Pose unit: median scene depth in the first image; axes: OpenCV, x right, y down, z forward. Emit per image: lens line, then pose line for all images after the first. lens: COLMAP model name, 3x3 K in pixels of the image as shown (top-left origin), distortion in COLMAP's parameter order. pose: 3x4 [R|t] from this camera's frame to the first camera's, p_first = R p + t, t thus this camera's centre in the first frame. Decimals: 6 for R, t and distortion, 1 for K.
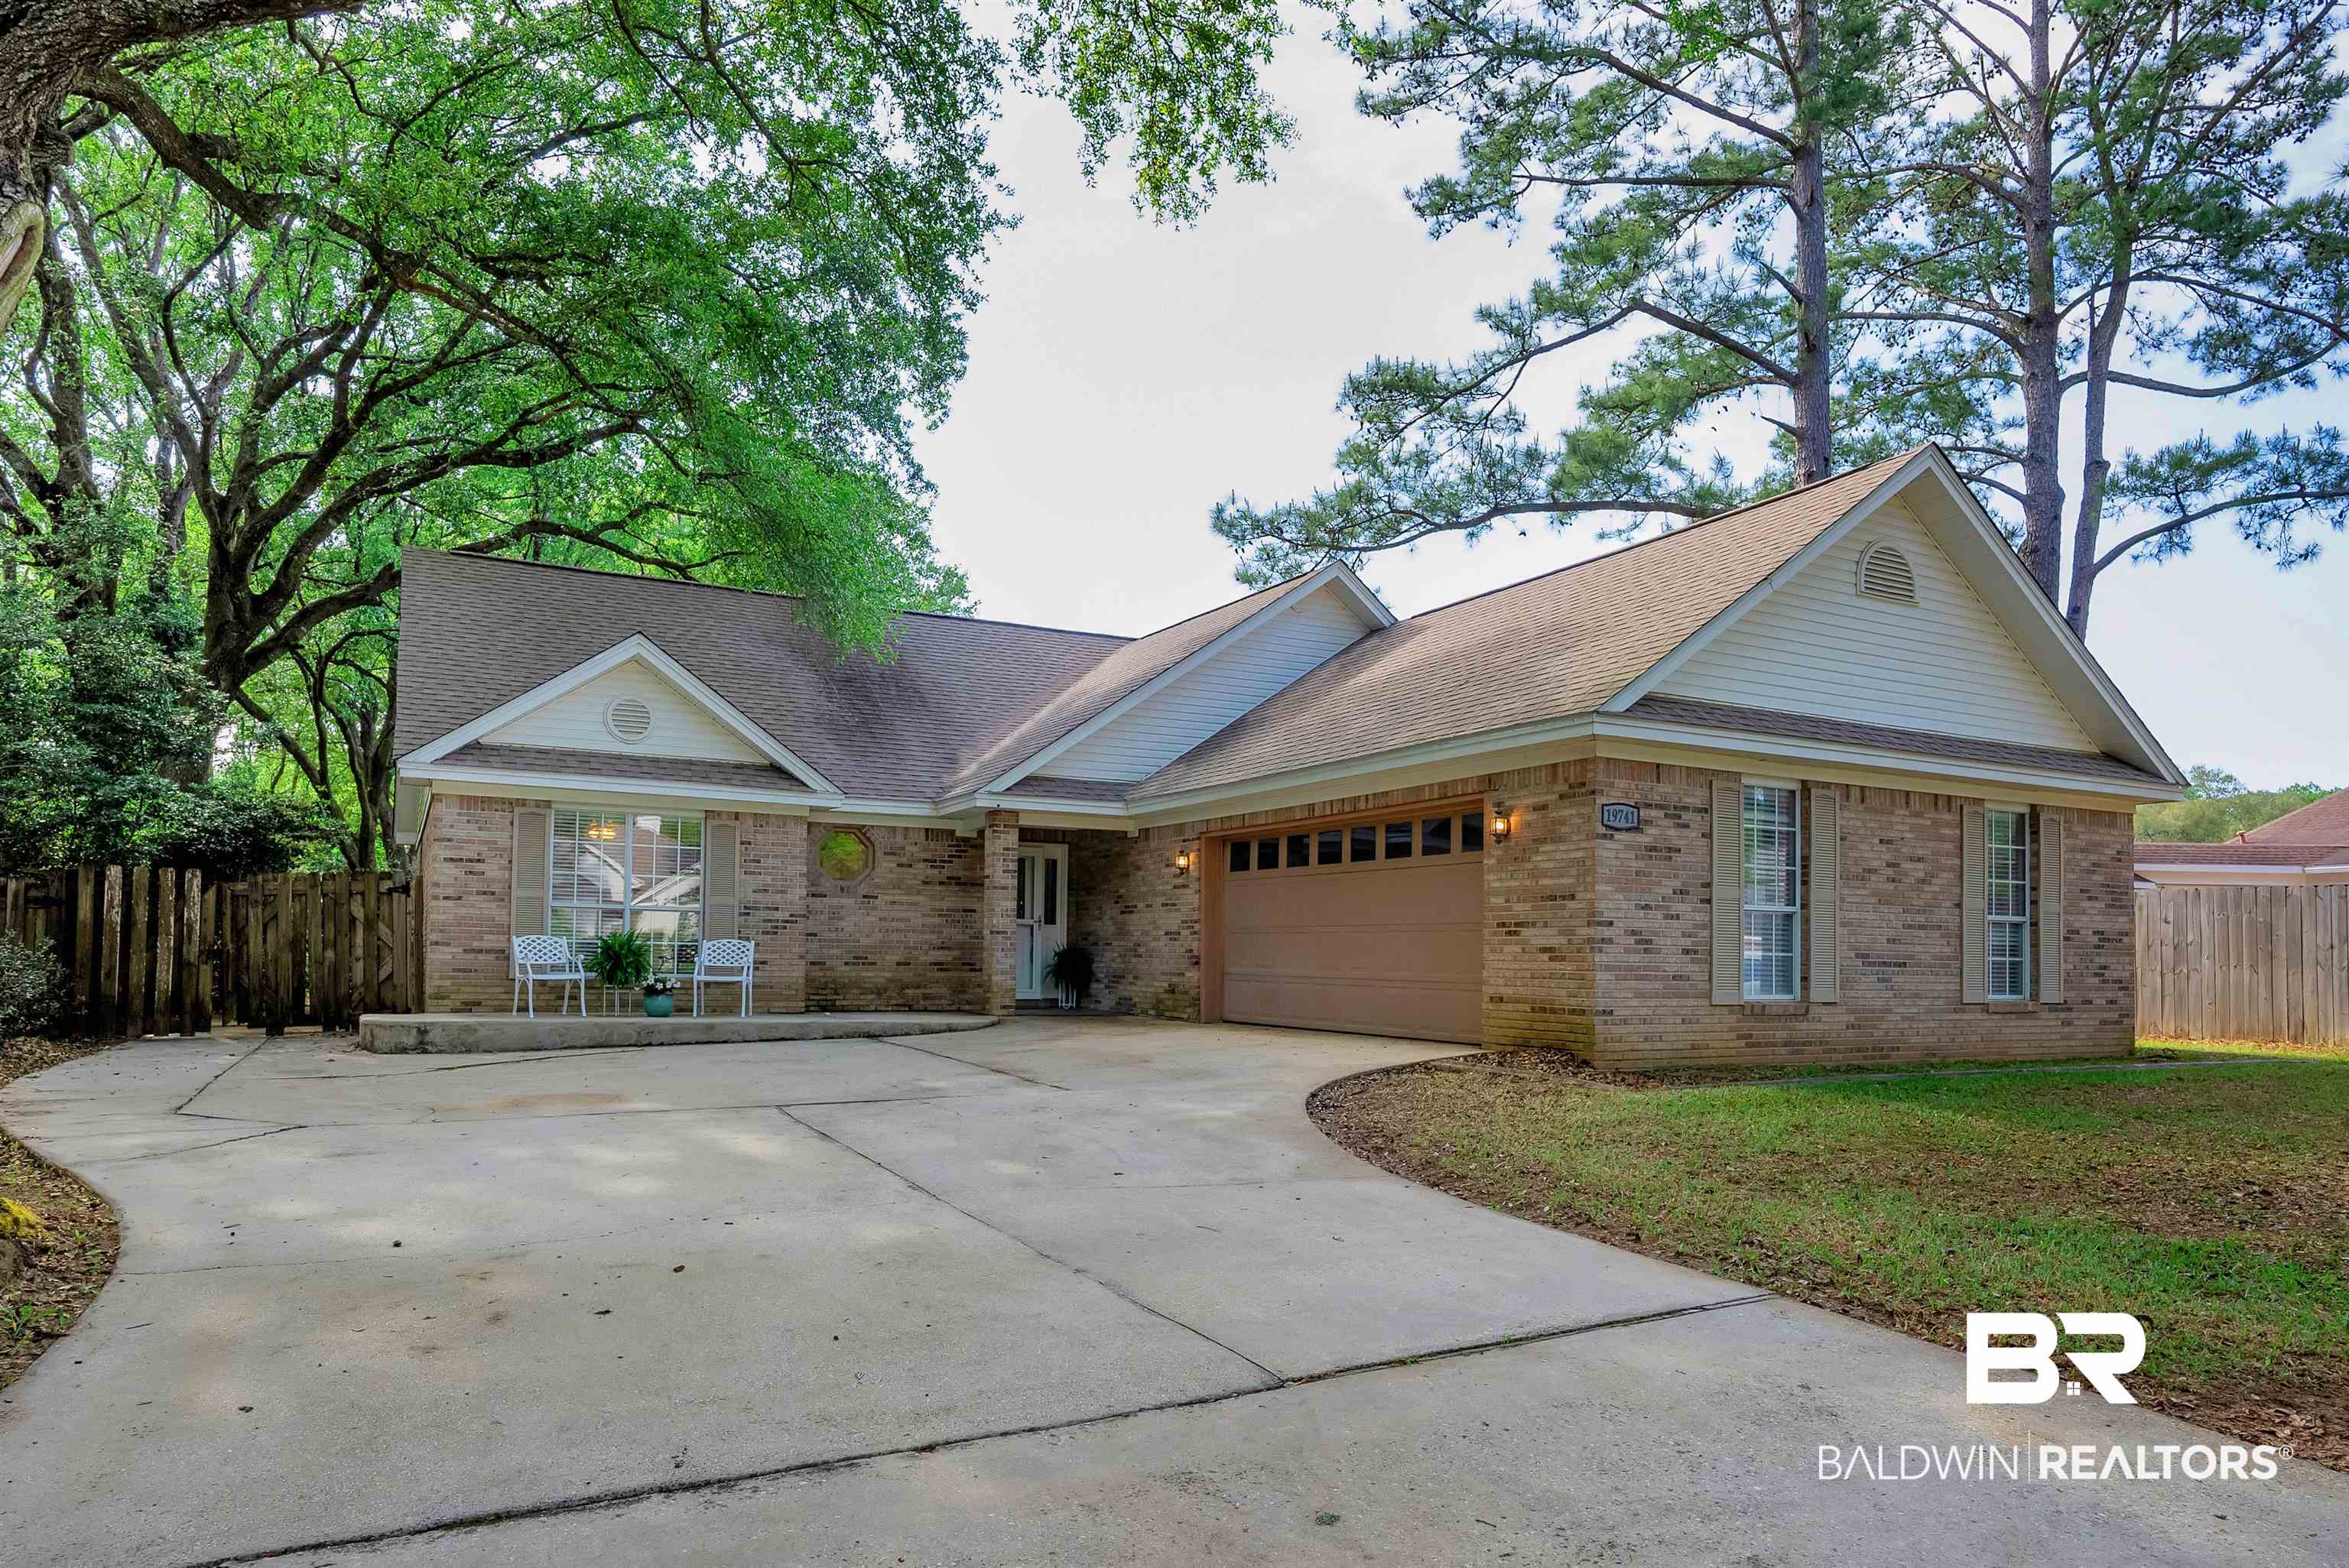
lens RADIAL K [[1485.2, 0, 1165.3], [0, 1485.2, 847.7], [0, 0, 1]] dist [-0.002229, -0.000339]
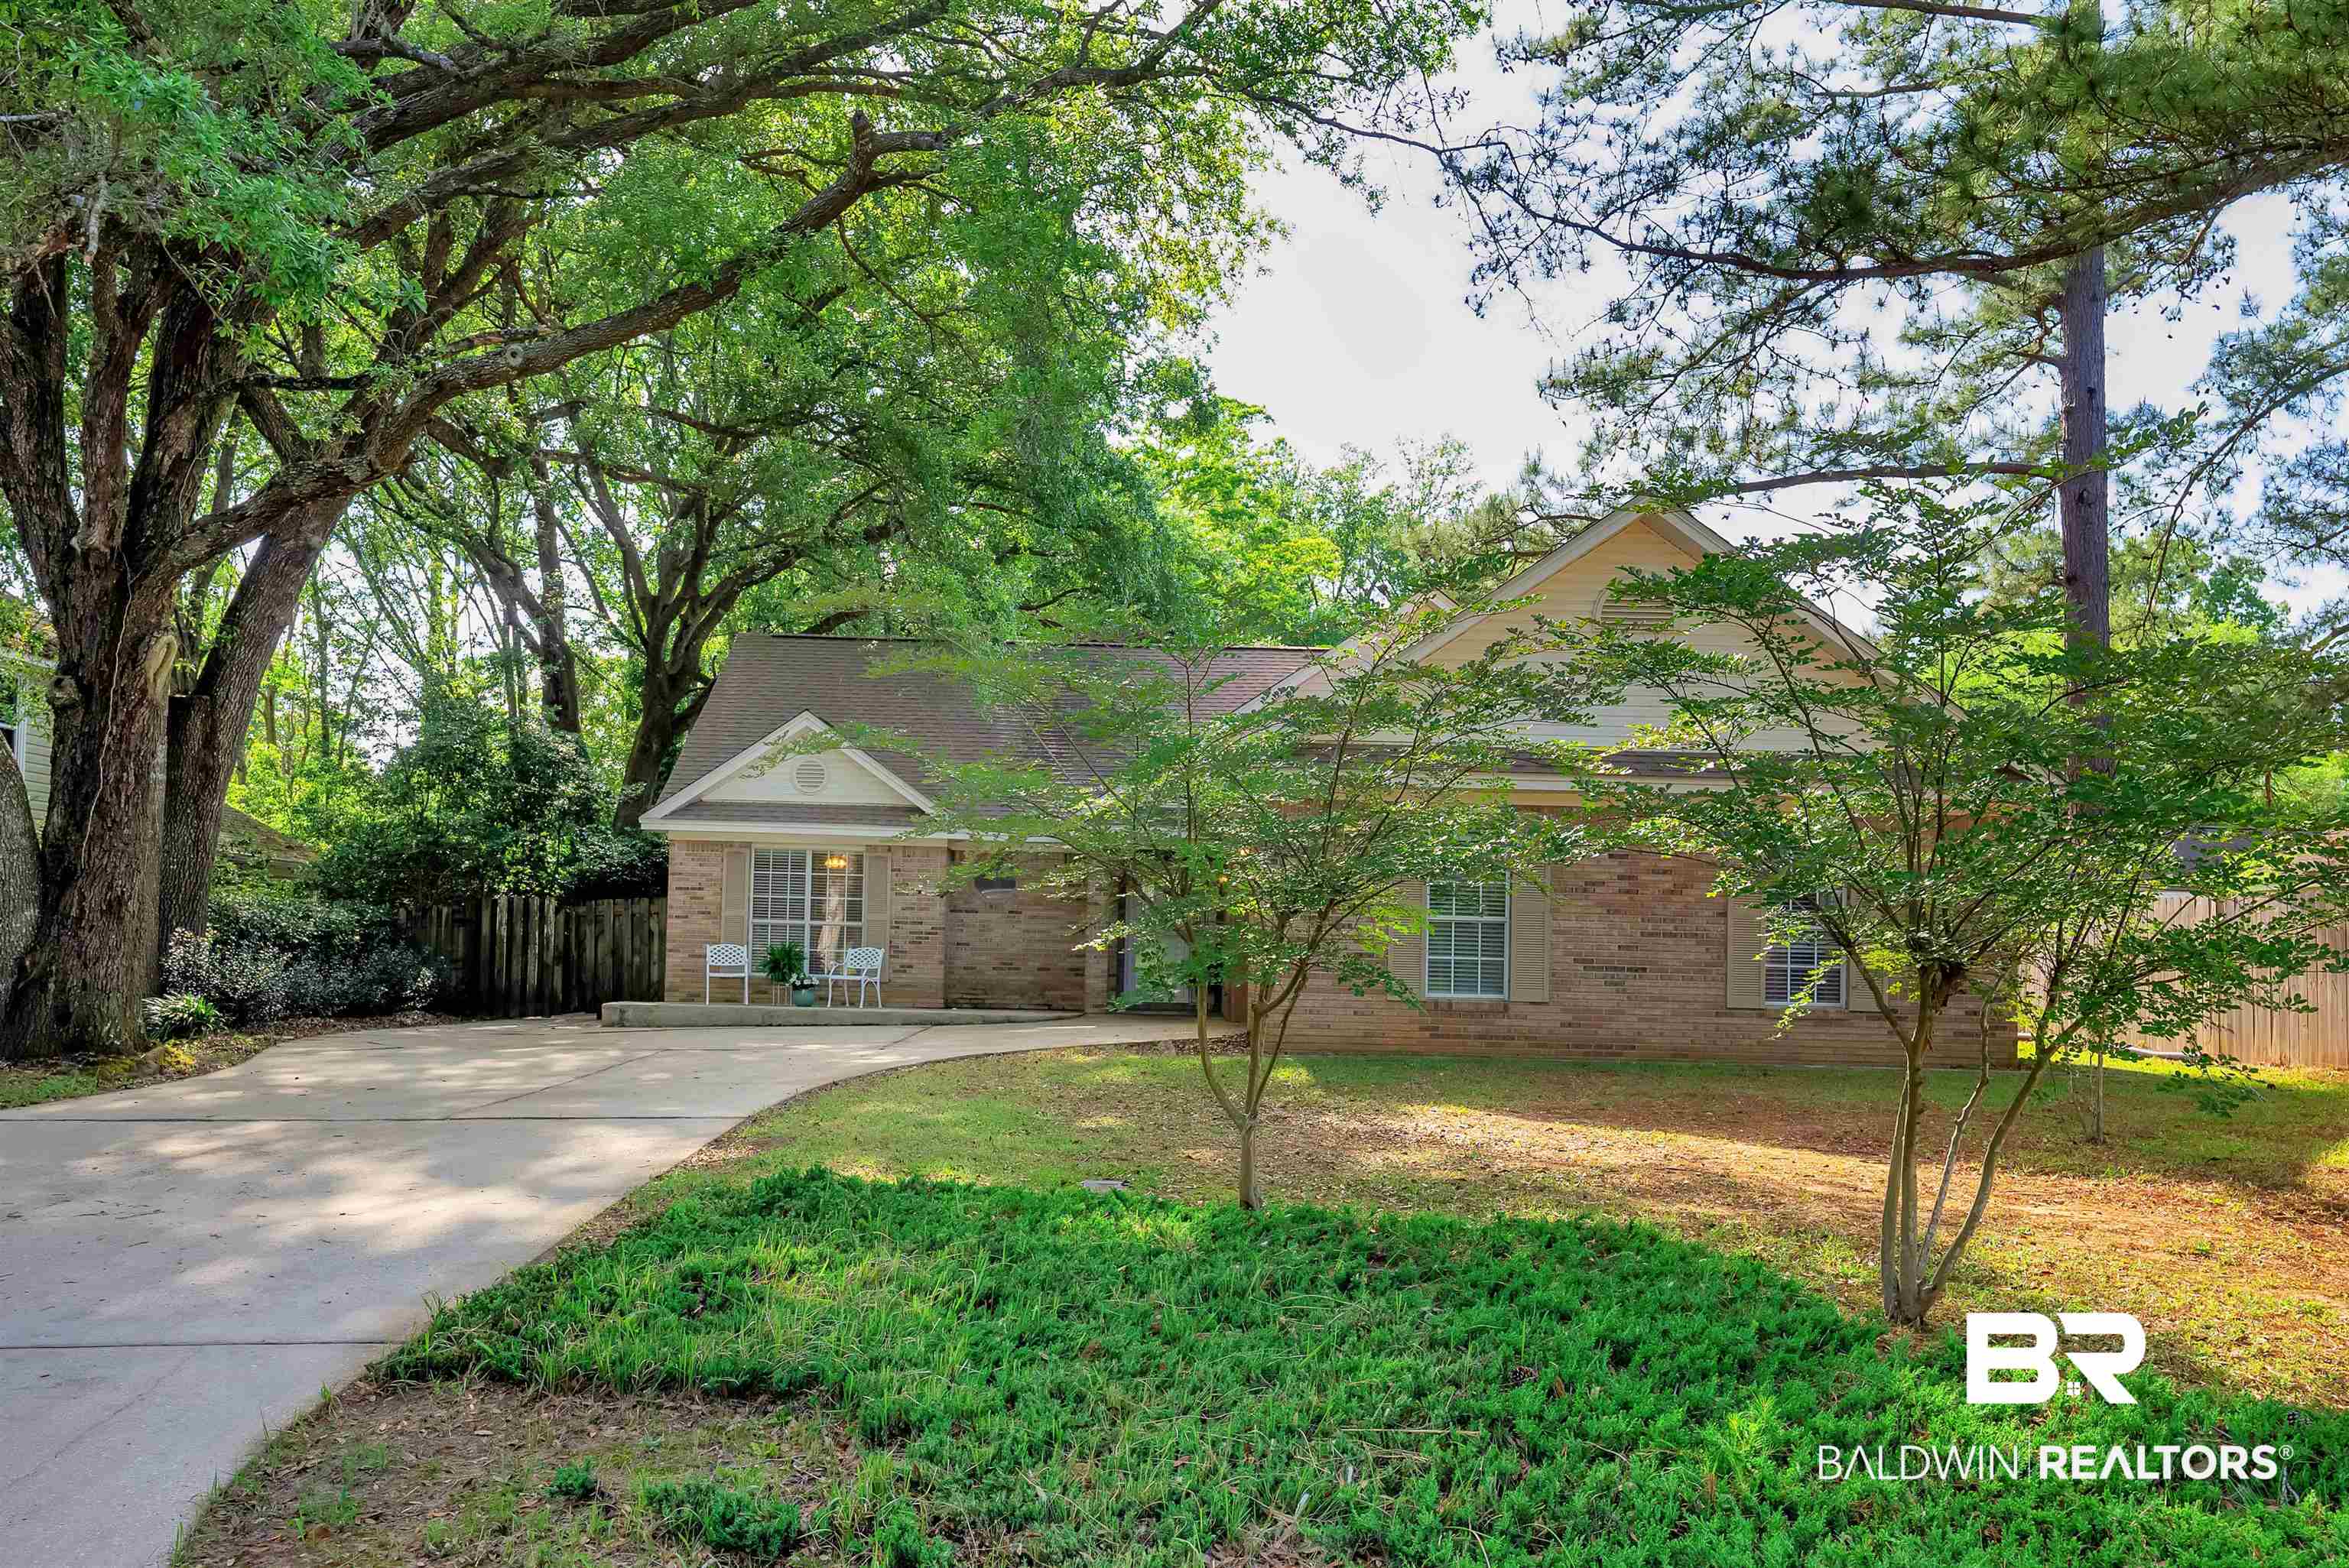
lens RADIAL K [[1923.2, 0, 1174.5], [0, 1923.2, 784.0], [0, 0, 1]] dist [0.056851, -0.003556]
pose [[0.885870, -0.038579, -0.462326, 0.676990], [0.024624, 0.999042, -0.036183, -0.011433], [0.463279, 0.020669, 0.885971, -0.325959]]
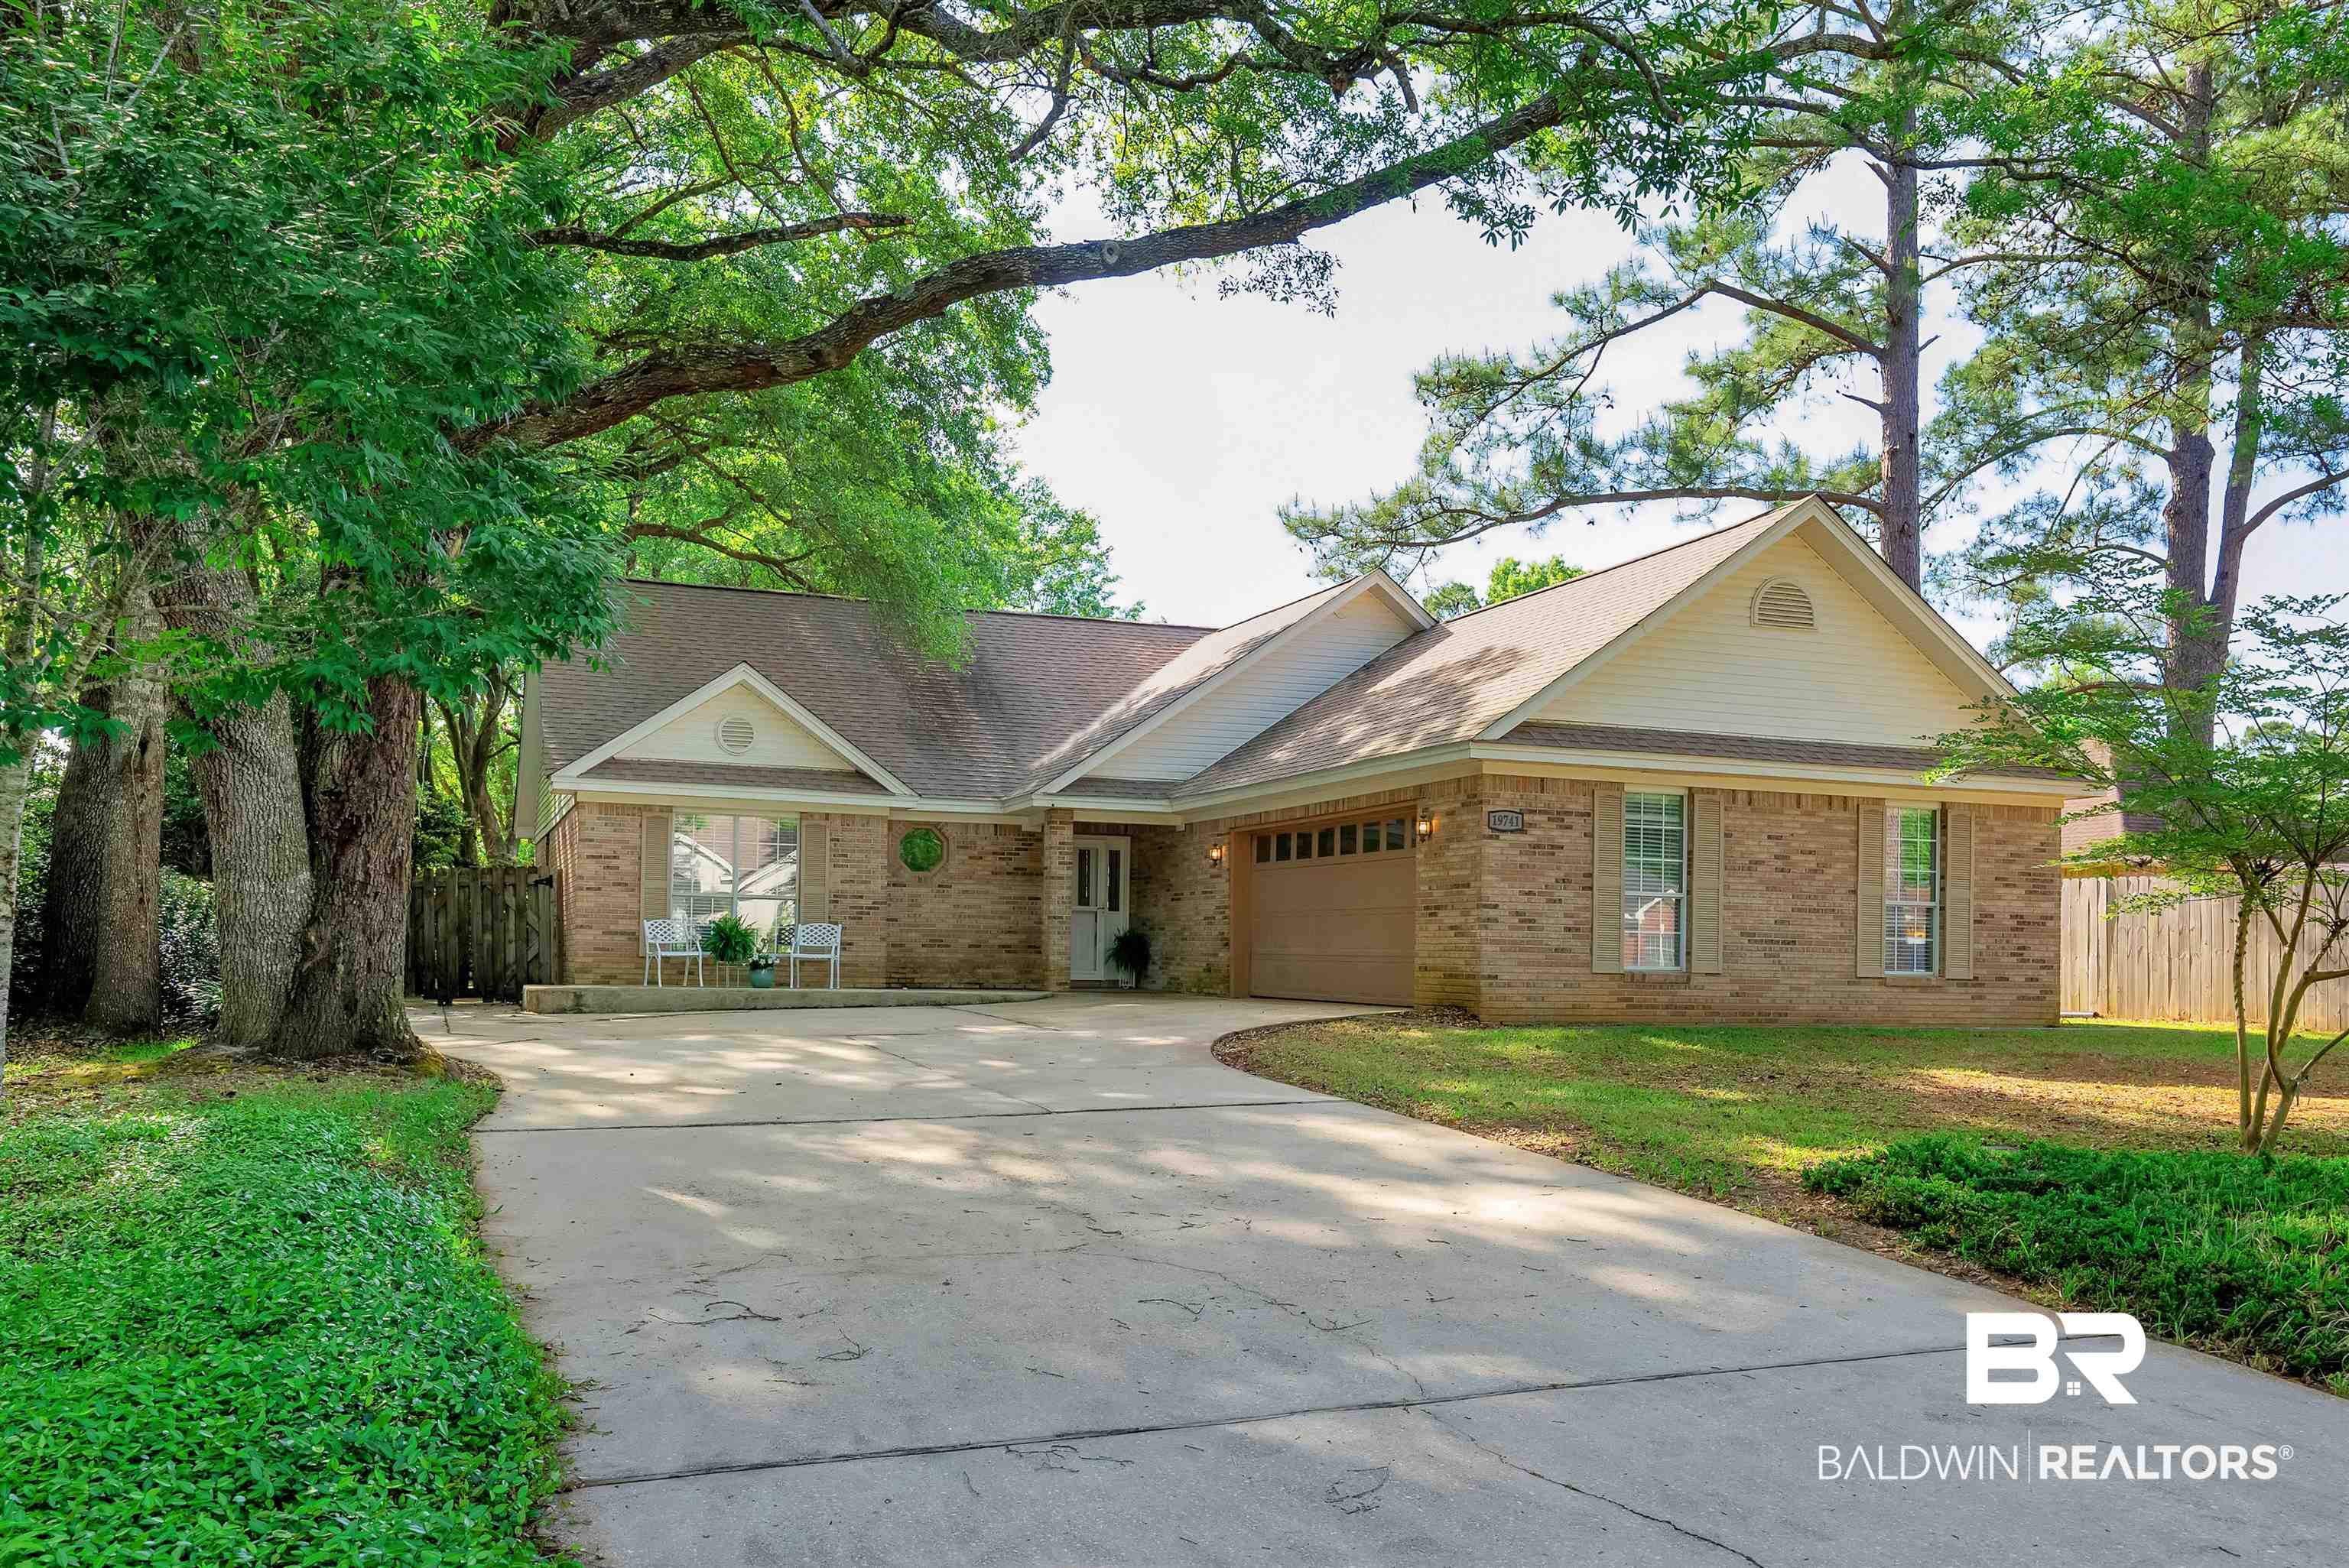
lens RADIAL K [[1923.2, 0, 1174.5], [0, 1923.2, 784.0], [0, 0, 1]] dist [0.056851, -0.003556]
pose [[0.993333, -0.009092, -0.114924, 0.151806], [0.006948, 0.999794, -0.019048, -0.016312], [0.115073, 0.018123, 0.993192, -0.456599]]
